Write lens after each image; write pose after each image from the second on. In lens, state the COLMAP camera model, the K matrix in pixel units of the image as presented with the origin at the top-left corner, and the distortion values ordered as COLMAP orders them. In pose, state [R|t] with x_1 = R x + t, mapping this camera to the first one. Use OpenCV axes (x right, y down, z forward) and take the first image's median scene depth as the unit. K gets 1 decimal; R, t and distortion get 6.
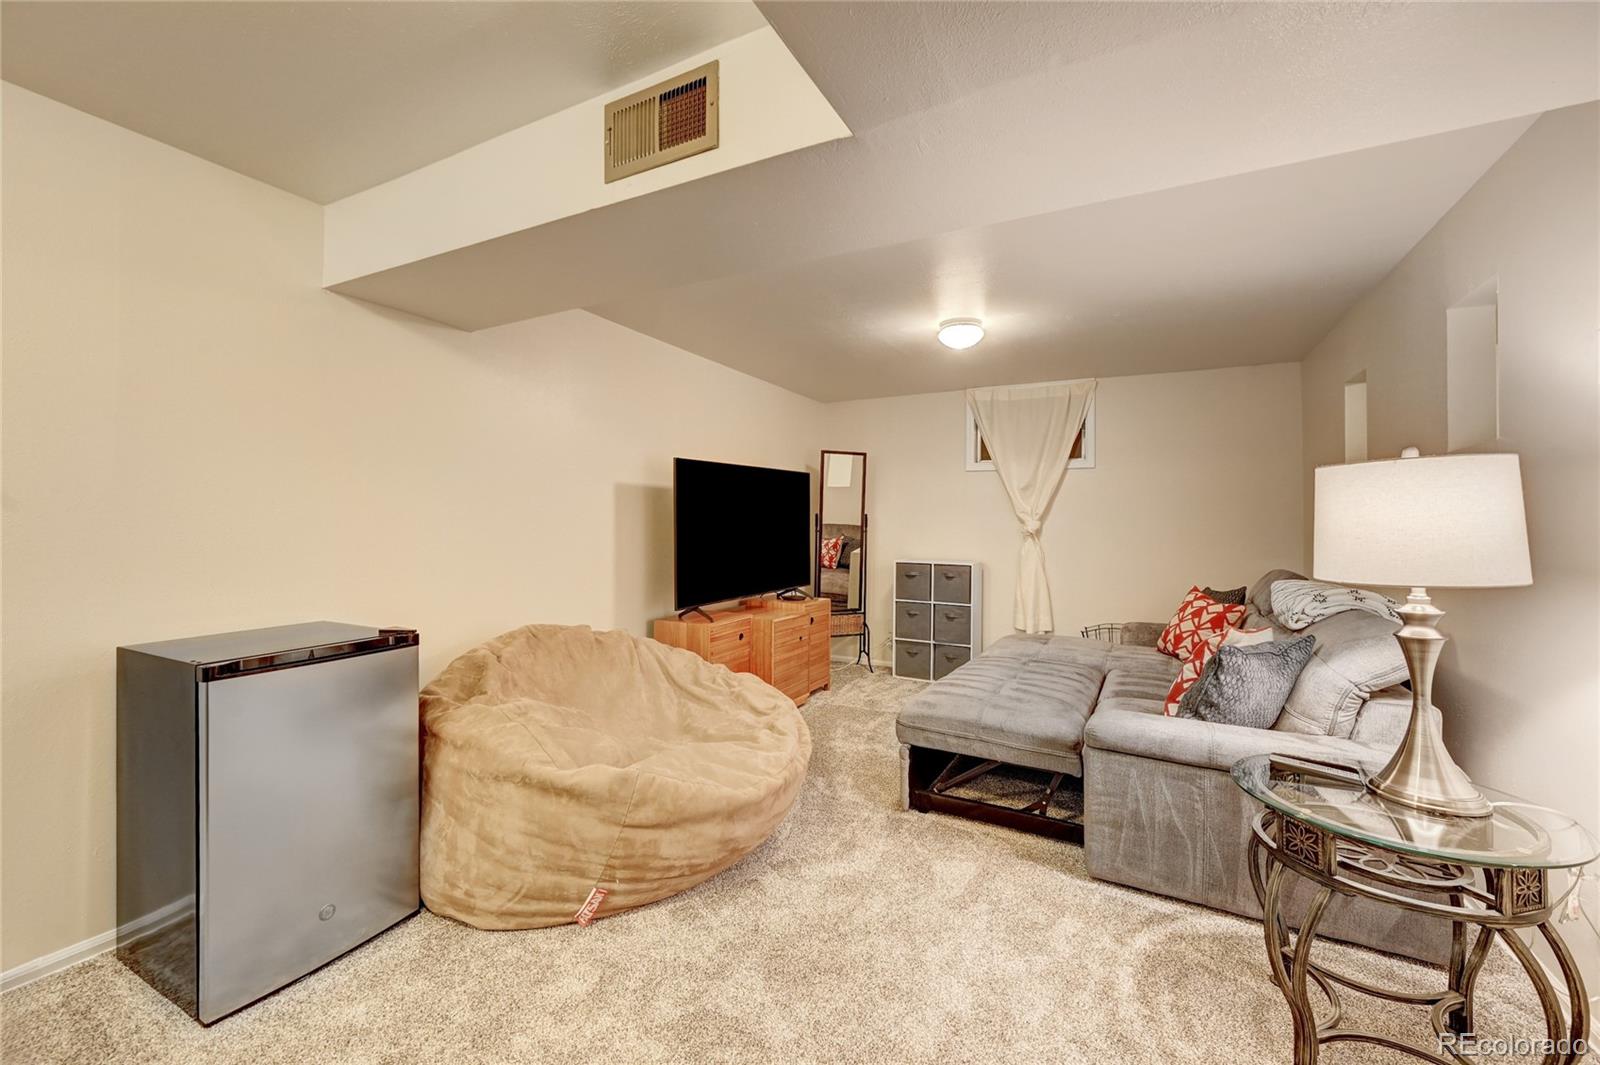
lens RADIAL K [[635.6, 0, 805.8], [0, 635.6, 520.9], [0, 0, 1]] dist [0.000389, -0.000034]
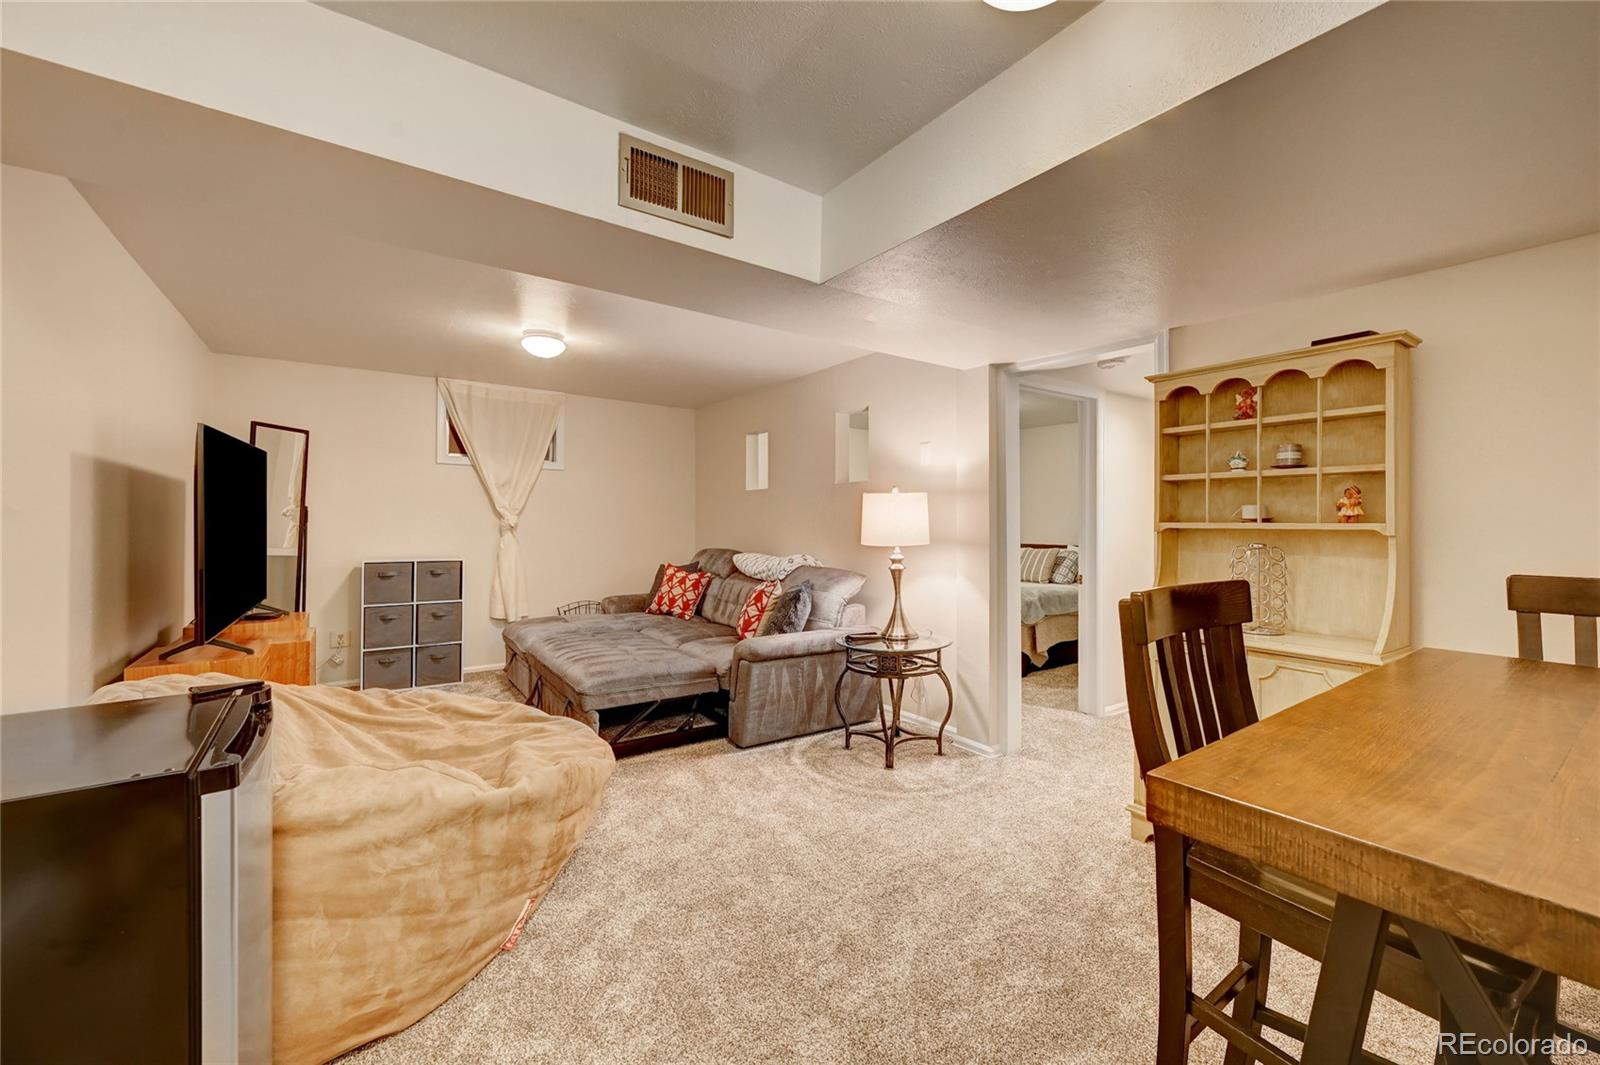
lens RADIAL K [[635.6, 0, 806.1], [0, 635.6, 527.9], [0, 0, 1]] dist [0.000389, -0.000034]
pose [[0.456539, -0.015149, 0.889575, -0.757742], [-0.004838, 0.999798, 0.019509, -0.005169], [-0.889690, -0.013210, 0.456373, 0.147824]]
